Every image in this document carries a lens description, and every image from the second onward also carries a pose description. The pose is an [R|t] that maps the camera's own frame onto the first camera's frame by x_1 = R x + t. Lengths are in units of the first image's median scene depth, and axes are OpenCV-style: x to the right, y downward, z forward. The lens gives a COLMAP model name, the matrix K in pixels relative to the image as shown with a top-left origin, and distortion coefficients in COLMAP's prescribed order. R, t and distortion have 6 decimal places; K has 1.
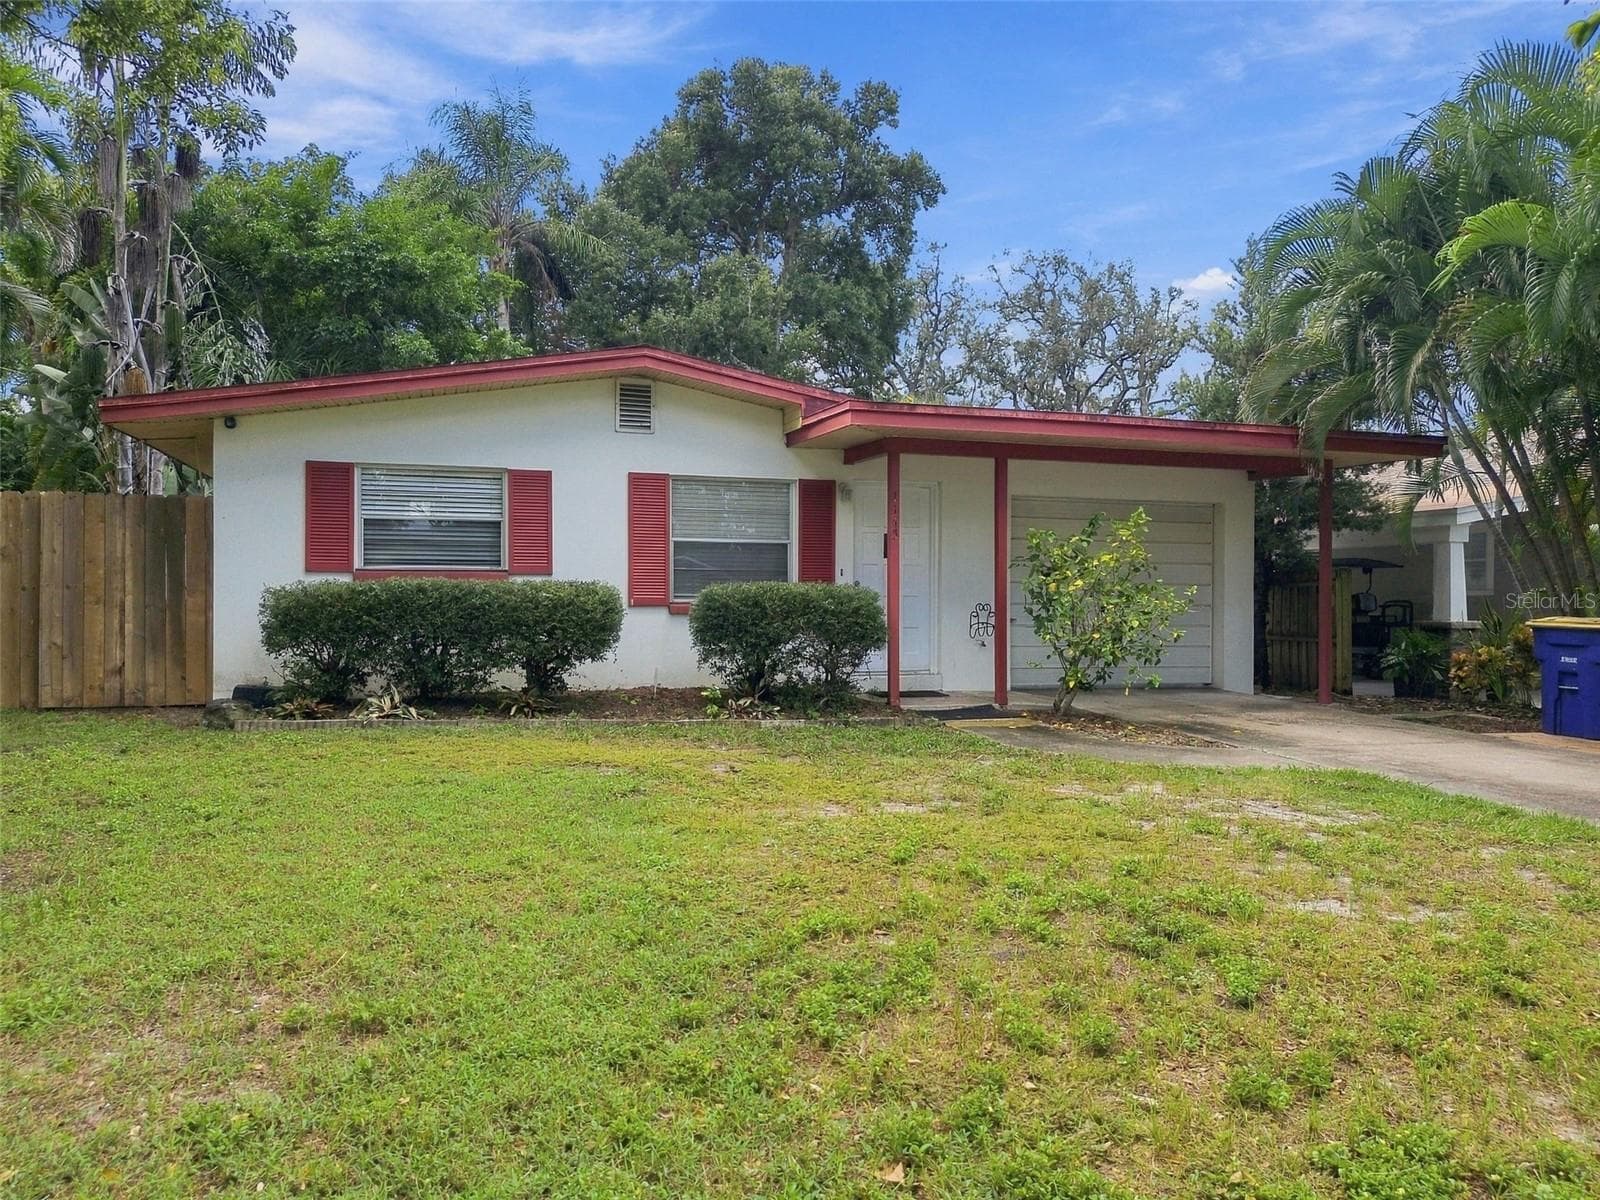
lens RADIAL K [[1119.4, 0, 800.0], [0, 1119.4, 600.0], [0, 0, 1]] dist [-0.003547, -0.001527]
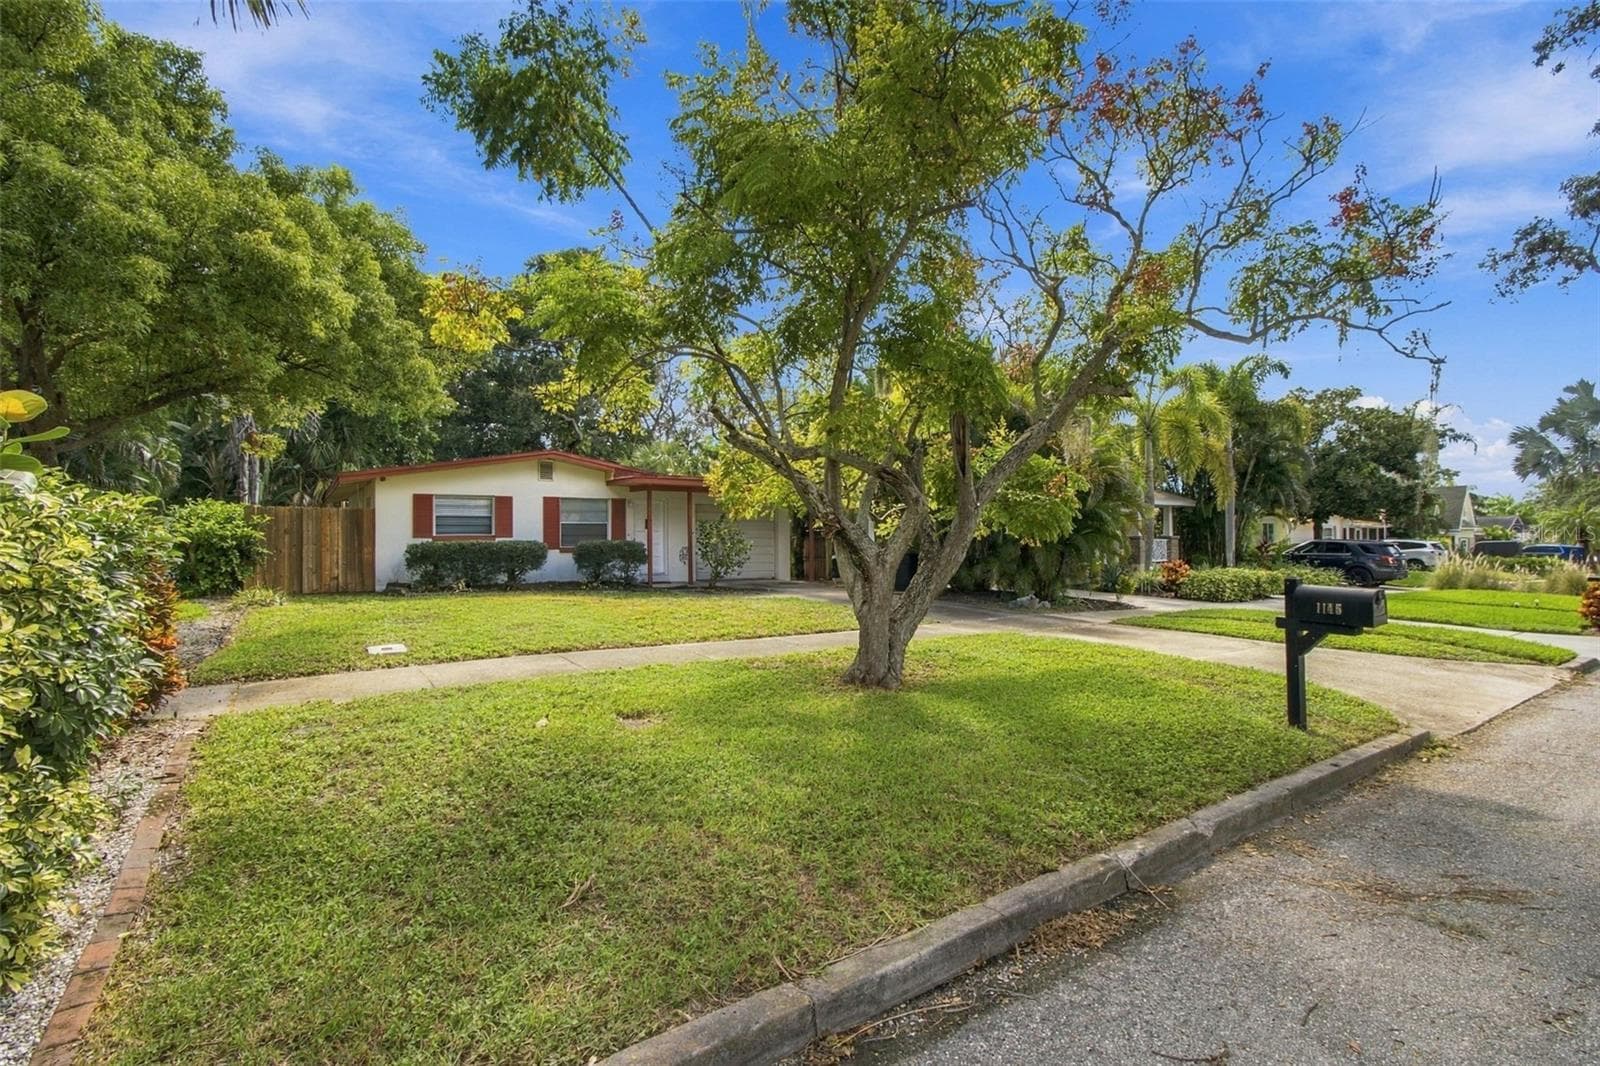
lens RADIAL K [[763.3, 0, 801.1], [0, 763.3, 550.5], [0, 0, 1]] dist [-0.012142, 0.000383]
pose [[0.964152, -0.012159, 0.265072, -0.049751], [0.008797, 0.999865, 0.013867, -0.011286], [-0.265204, -0.011038, 0.964129, -0.842800]]
